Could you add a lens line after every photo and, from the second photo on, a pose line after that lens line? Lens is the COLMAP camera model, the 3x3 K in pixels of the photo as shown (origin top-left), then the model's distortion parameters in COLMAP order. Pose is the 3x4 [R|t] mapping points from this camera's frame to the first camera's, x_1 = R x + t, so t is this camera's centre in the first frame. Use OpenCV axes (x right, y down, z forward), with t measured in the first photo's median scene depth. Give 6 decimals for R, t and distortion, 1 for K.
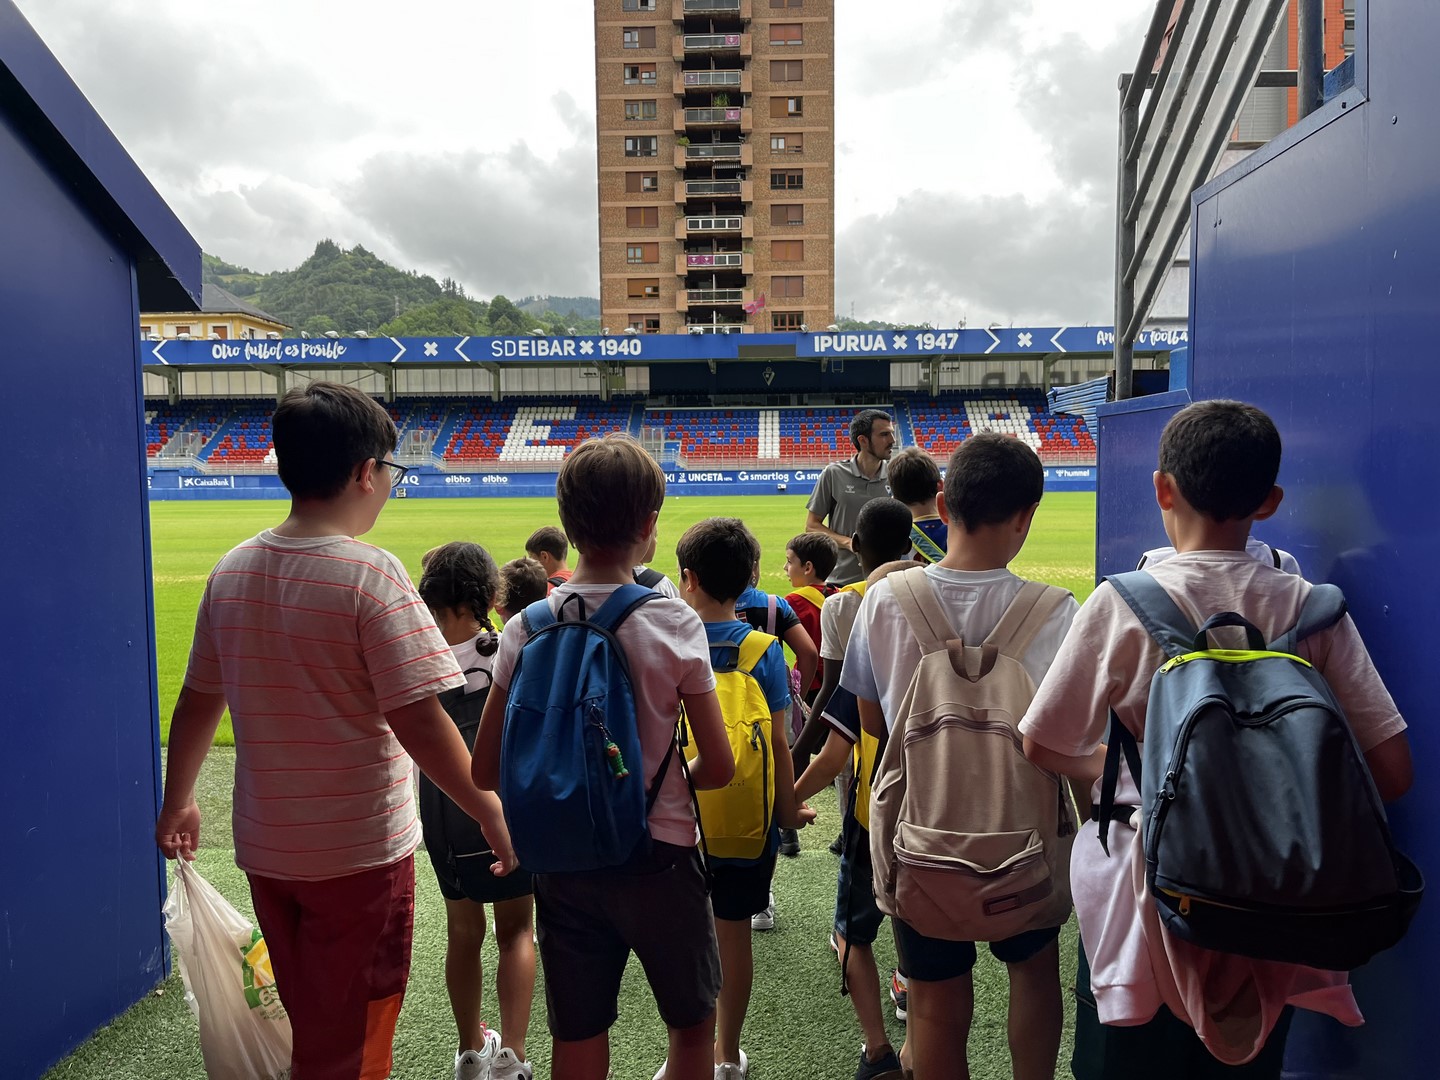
lens RADIAL K [[1081.0, 0, 720.4], [0, 1081.0, 557.5], [0, 0, 1]] dist [0.045544, -0.002953]
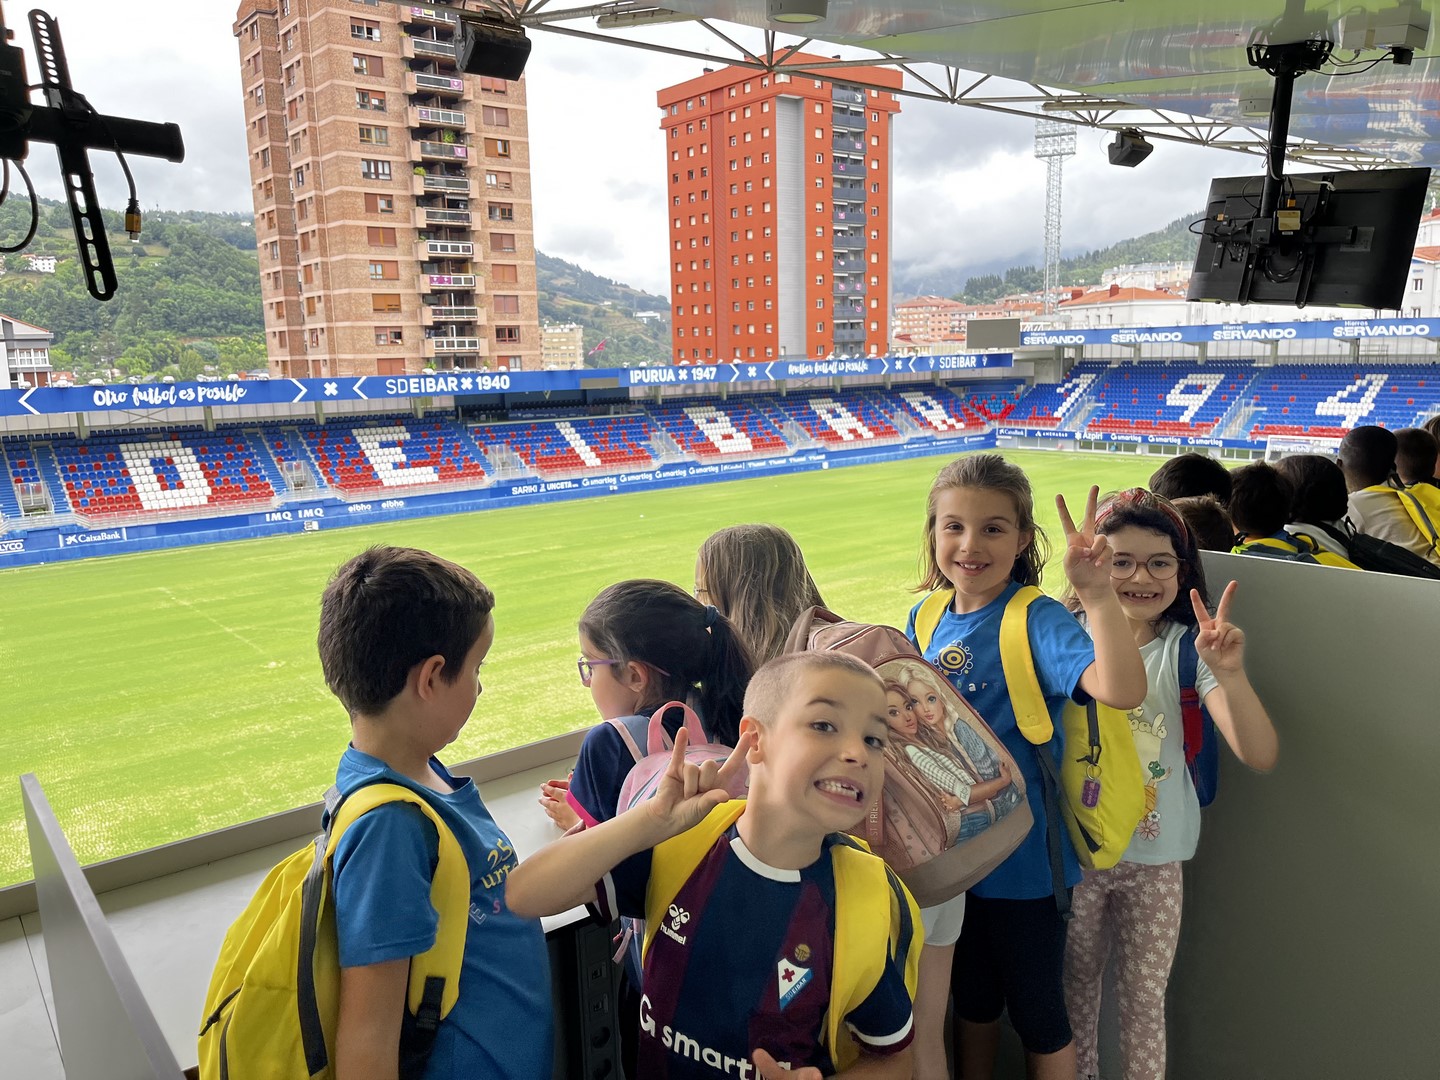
lens RADIAL K [[1081.0, 0, 720.4], [0, 1081.0, 557.5], [0, 0, 1]] dist [0.045544, -0.002953]
pose [[0.760356, -0.131008, 0.636157, -0.661597], [0.071209, 0.990357, 0.118840, -0.125287], [-0.645592, -0.045061, 0.762352, -0.063336]]
